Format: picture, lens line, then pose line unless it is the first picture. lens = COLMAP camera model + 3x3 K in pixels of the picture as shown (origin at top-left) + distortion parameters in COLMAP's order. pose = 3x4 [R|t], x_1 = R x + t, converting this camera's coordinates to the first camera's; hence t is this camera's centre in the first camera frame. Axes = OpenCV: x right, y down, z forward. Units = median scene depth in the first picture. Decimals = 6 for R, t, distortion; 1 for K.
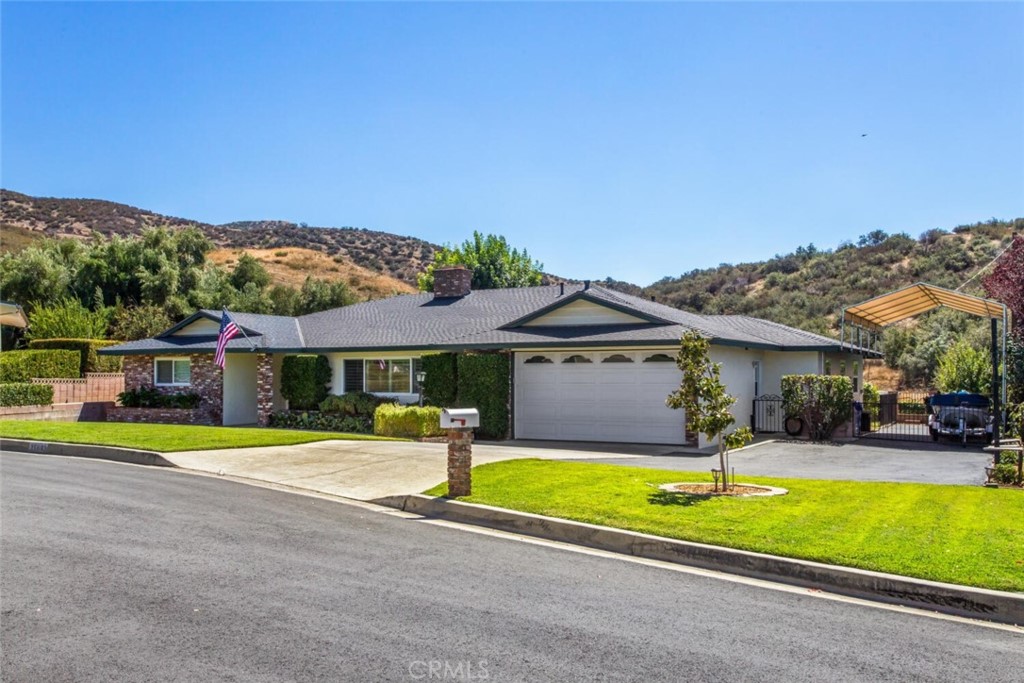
lens RADIAL K [[870.3, 0, 509.3], [0, 870.3, 348.8], [0, 0, 1]] dist [-0.005435, 0.007911]
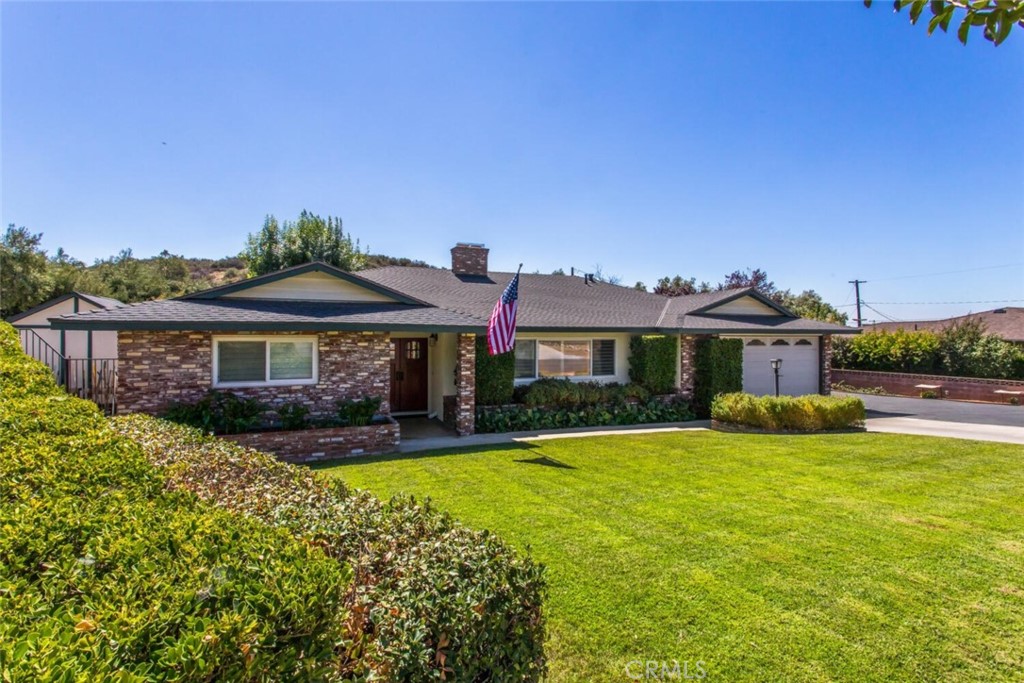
lens RADIAL K [[489.6, 0, 507.5], [0, 489.6, 336.9], [0, 0, 1]] dist [-0.005934, 0.001525]
pose [[0.608596, -0.000818, 0.793480, -0.567484], [-0.028181, 0.999346, 0.022644, -0.001668], [-0.792979, -0.036142, 0.608175, 0.703844]]
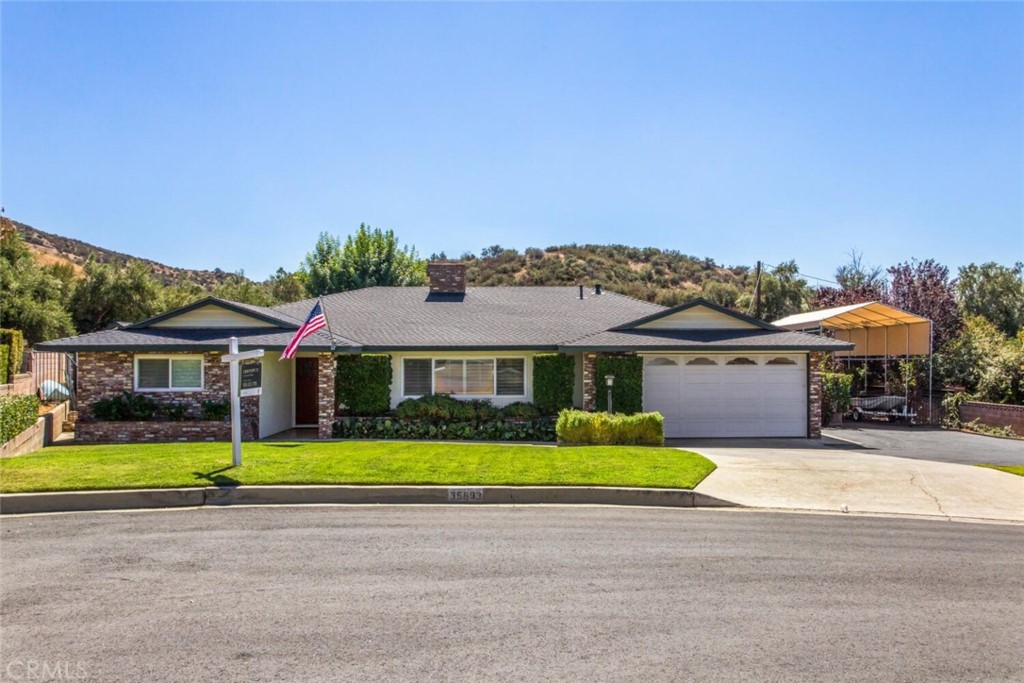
lens RADIAL K [[753.6, 0, 554.5], [0, 753.6, 352.6], [0, 0, 1]] dist [0.001708, -0.003564]
pose [[0.856594, 0.004556, 0.515971, -0.457374], [-0.014890, 0.999763, 0.015892, -0.008908], [-0.515776, -0.021296, 0.856459, 0.245090]]
